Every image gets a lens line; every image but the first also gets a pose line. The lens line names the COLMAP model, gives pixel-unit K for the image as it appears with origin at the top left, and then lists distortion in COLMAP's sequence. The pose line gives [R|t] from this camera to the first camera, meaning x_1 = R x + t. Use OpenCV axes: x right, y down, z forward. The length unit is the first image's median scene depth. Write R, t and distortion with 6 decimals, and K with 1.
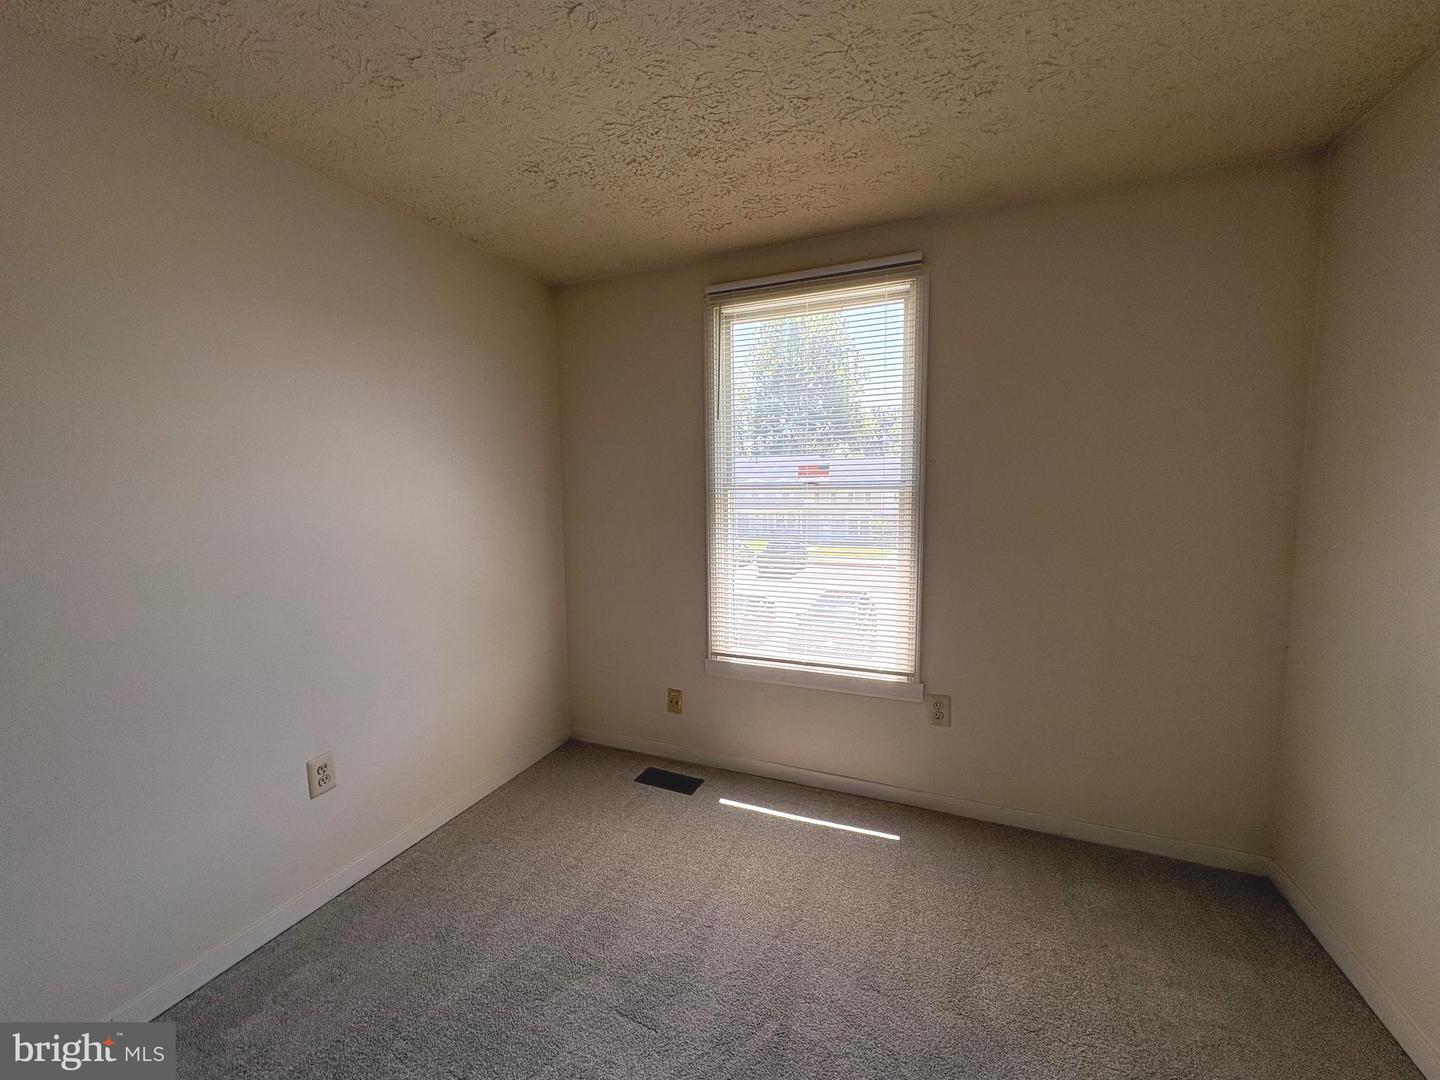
lens RADIAL K [[578.3, 0, 721.0], [0, 578.3, 539.2], [0, 0, 1]] dist [0.003623, 0.000430]
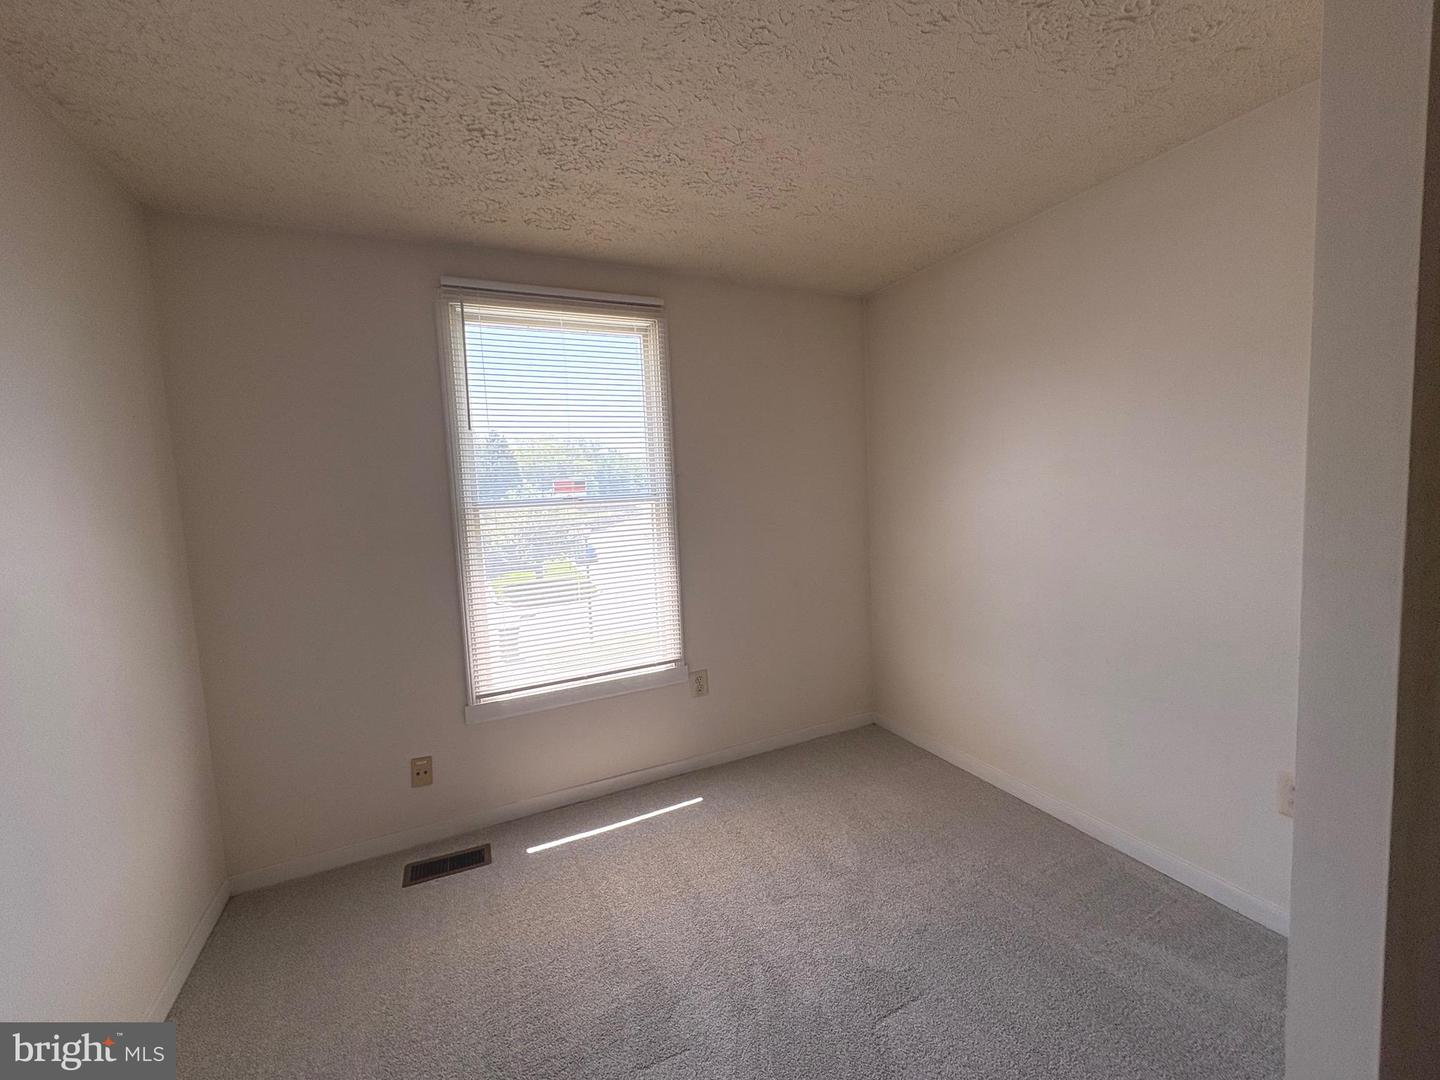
lens RADIAL K [[578.3, 0, 721.5], [0, 578.3, 539.8], [0, 0, 1]] dist [0.003623, 0.000430]
pose [[0.661809, -0.085489, 0.744782, -0.428911], [0.105607, 0.994201, 0.020276, -0.018498], [-0.742196, 0.065235, 0.667000, 0.138976]]
